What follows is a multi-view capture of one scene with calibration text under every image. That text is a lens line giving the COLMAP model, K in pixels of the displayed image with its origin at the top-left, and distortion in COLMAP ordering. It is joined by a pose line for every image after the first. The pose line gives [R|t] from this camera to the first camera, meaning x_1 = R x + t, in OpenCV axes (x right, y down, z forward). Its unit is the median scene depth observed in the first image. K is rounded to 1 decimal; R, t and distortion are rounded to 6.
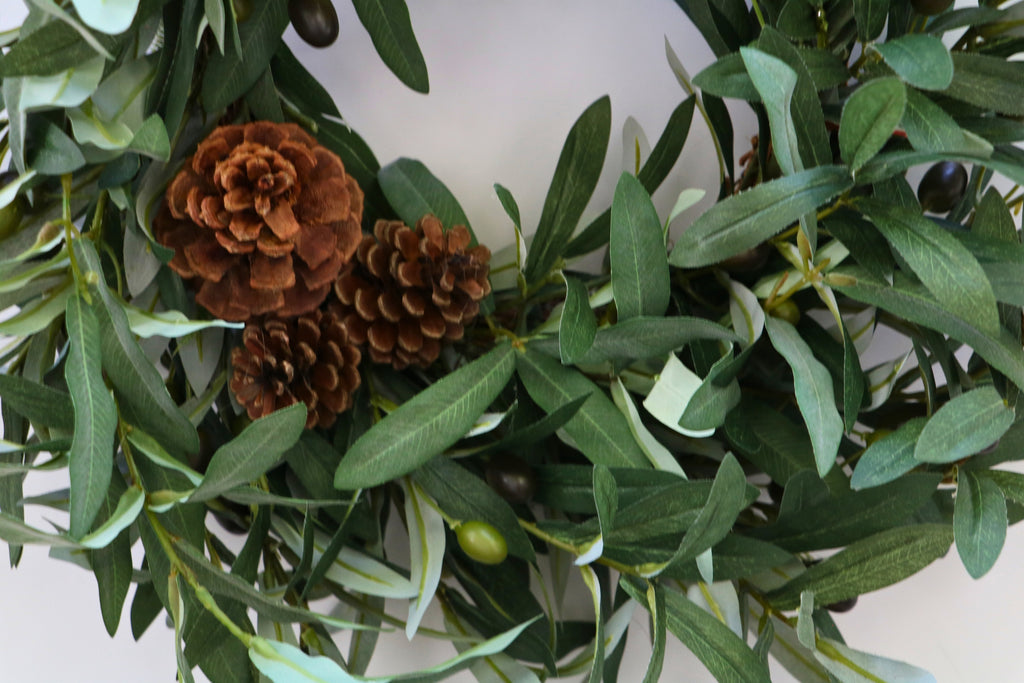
lens RADIAL K [[2228.0, 0, 516.6], [0, 2228.0, 367.6], [0, 0, 1]] dist [0.161860, 0.496021]
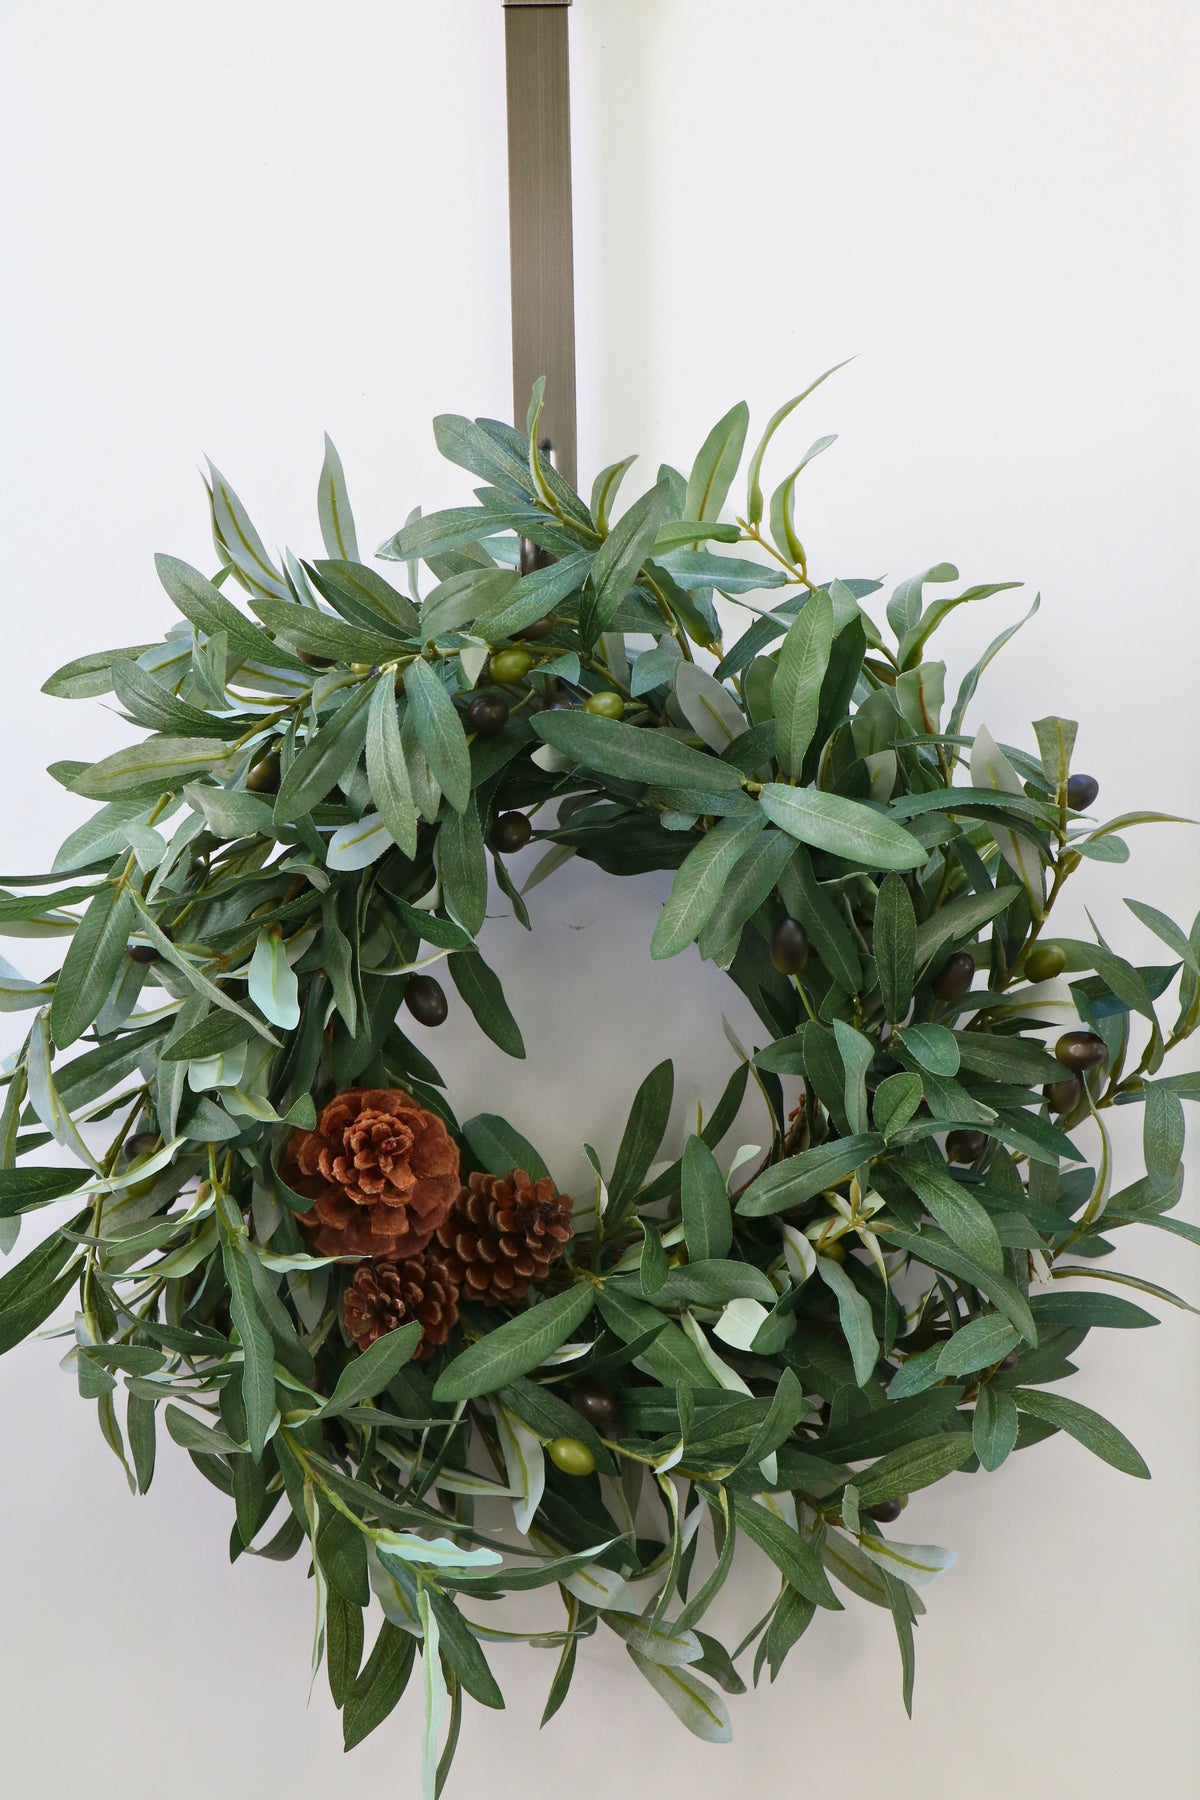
lens RADIAL K [[4195.0, 0, 605.4], [0, 4195.0, 910.3], [0, 0, 1]] dist [0.228181, 0.358559]
pose [[0.997654, -0.003249, 0.068378, -0.143398], [0.010447, 0.994399, -0.105172, 0.026780], [-0.067653, 0.105640, 0.992100, -1.157261]]
